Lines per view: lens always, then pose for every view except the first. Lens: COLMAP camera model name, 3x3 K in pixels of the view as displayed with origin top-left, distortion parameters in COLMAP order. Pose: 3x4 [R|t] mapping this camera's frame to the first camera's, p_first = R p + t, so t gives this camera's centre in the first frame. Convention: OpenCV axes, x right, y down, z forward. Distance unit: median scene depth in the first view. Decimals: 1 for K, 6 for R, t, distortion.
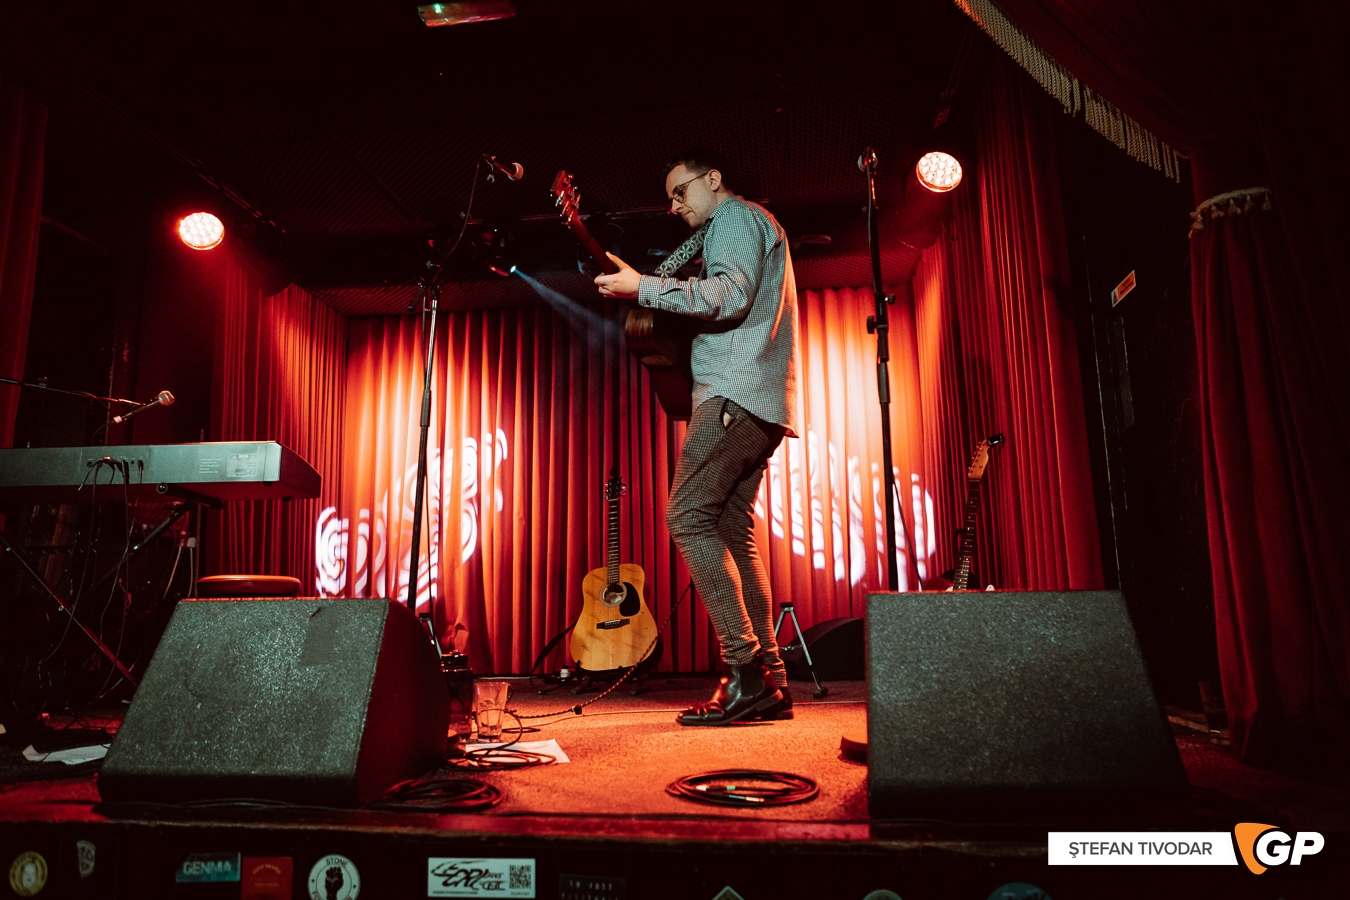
lens RADIAL K [[934.0, 0, 681.1], [0, 934.0, 443.9], [0, 0, 1]] dist [-0.006223, 0.001897]
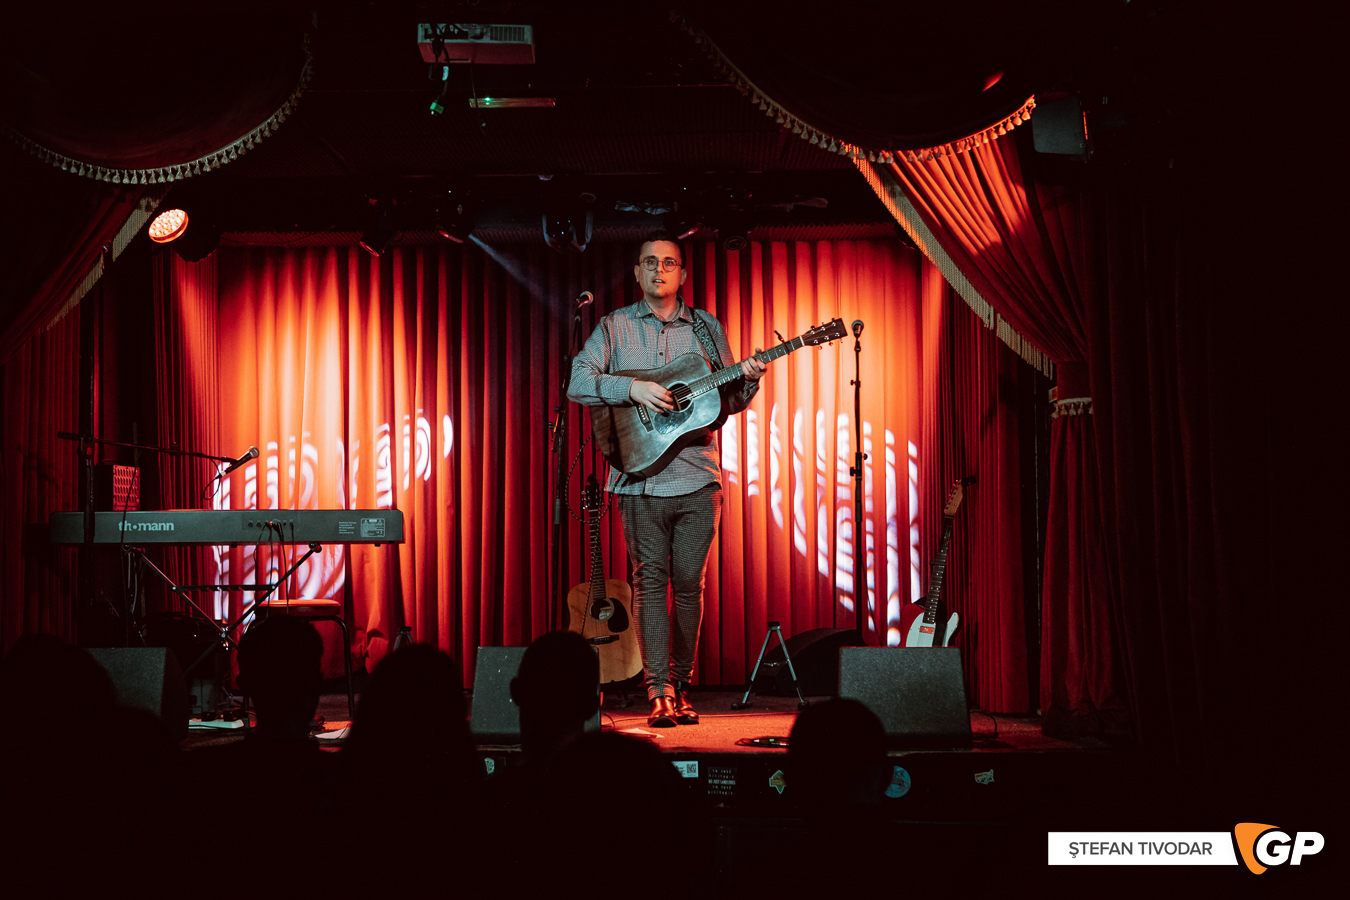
lens RADIAL K [[2136.3, 0, 673.7], [0, 2136.3, 452.0], [0, 0, 1]] dist [0.014331, 0.000000]
pose [[0.994868, 0.014247, 0.100173, -0.247570], [-0.026960, 0.991570, 0.126733, -0.327451], [-0.097523, -0.128784, 0.986866, -1.363211]]
